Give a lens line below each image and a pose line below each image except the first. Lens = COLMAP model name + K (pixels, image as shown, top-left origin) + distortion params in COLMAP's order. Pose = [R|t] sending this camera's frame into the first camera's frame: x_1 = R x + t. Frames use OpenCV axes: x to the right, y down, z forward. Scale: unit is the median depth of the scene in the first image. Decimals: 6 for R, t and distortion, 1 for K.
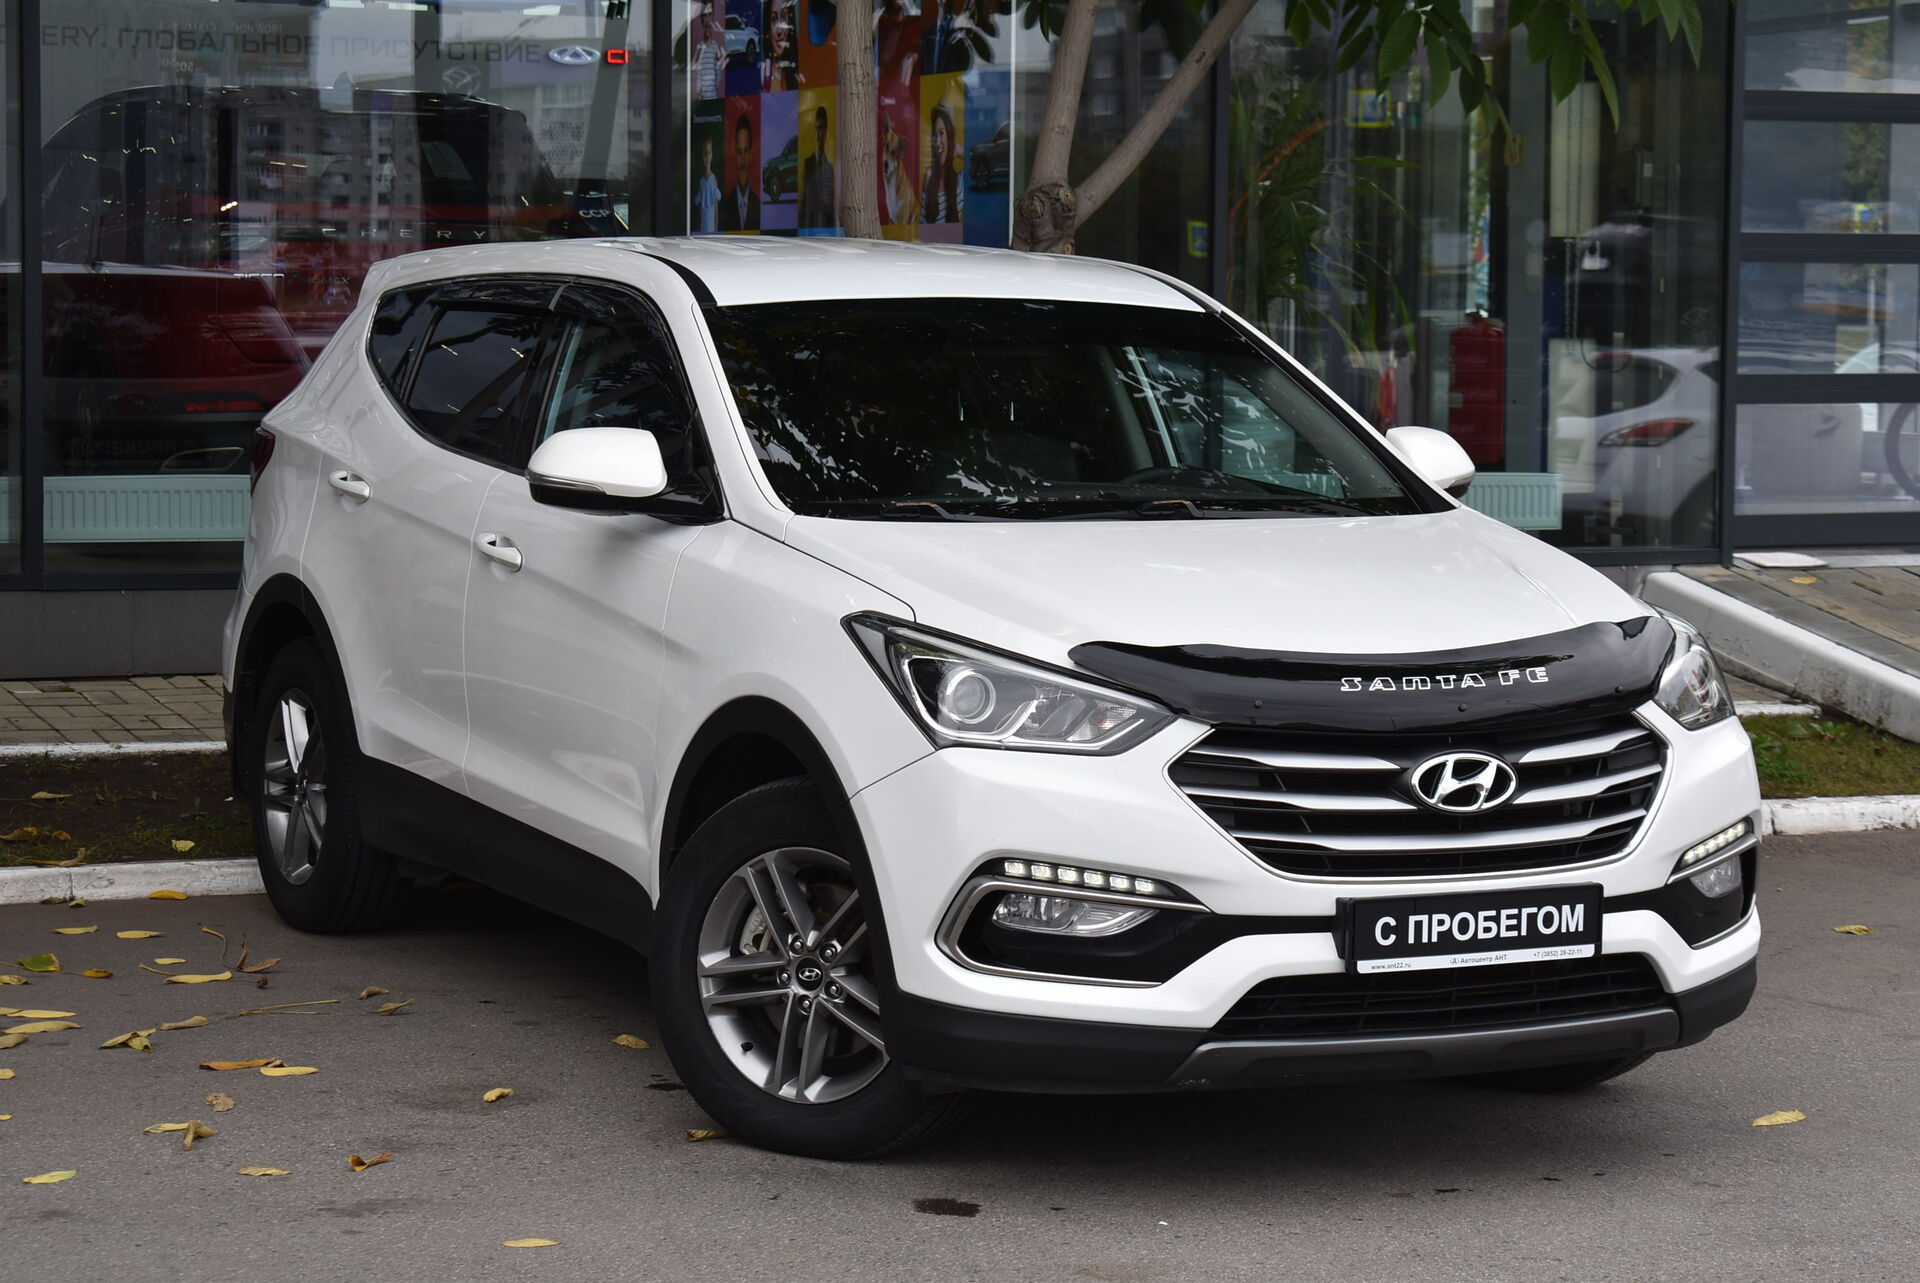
lens RADIAL K [[4429.8, 0, 961.2], [0, 4429.8, 640.1], [0, 0, 1]] dist [-0.014528, 0.000000]
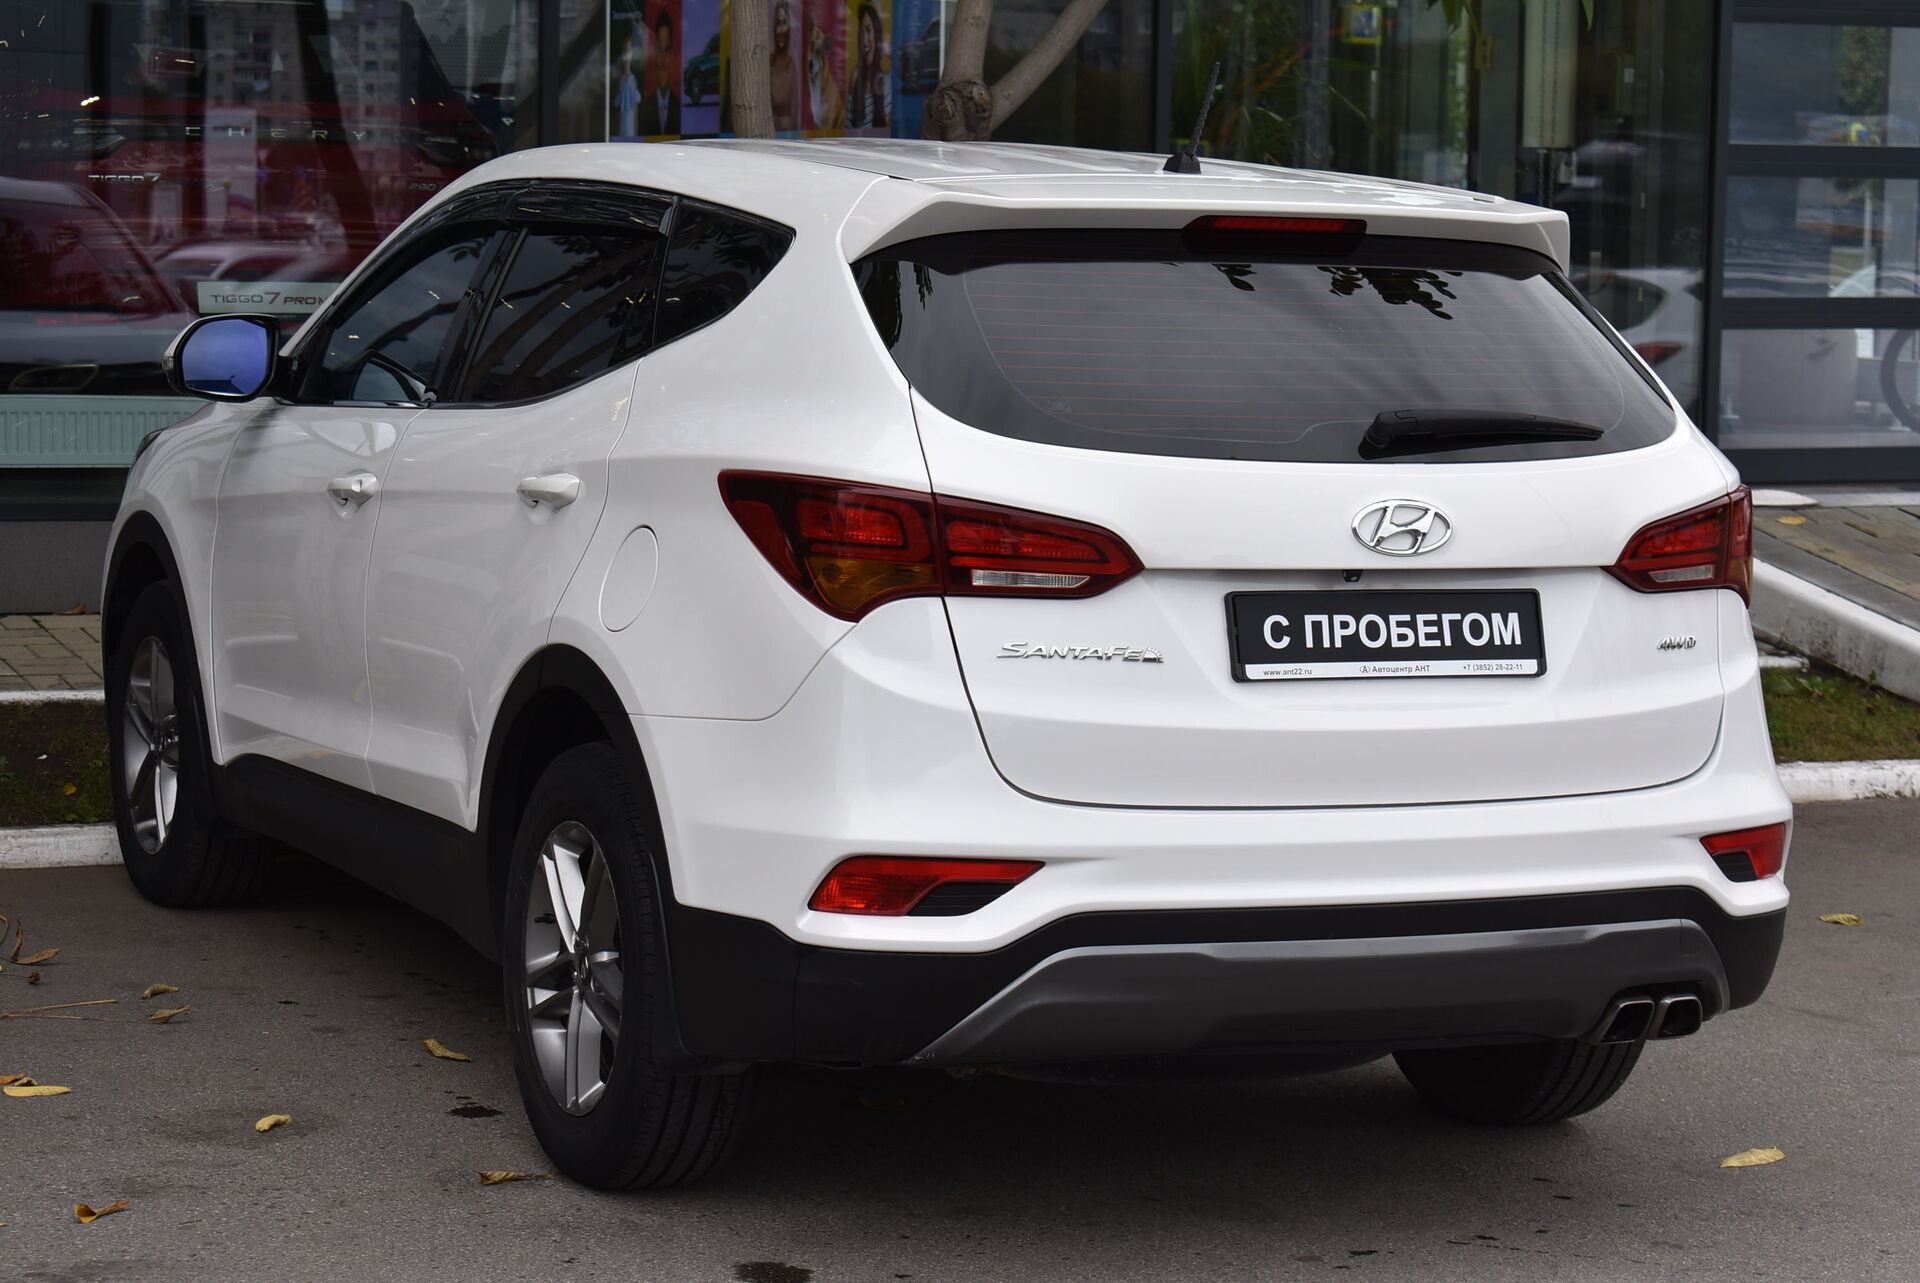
lens RADIAL K [[4429.8, 0, 958.0], [0, 4429.8, 642.4], [0, 0, 1]] dist [-0.014528, 0.000000]
pose [[0.999972, 0.007419, 0.001349, 0.021417], [-0.007444, 0.999780, 0.019600, -0.007071], [-0.001203, -0.019610, 0.999807, 0.106955]]
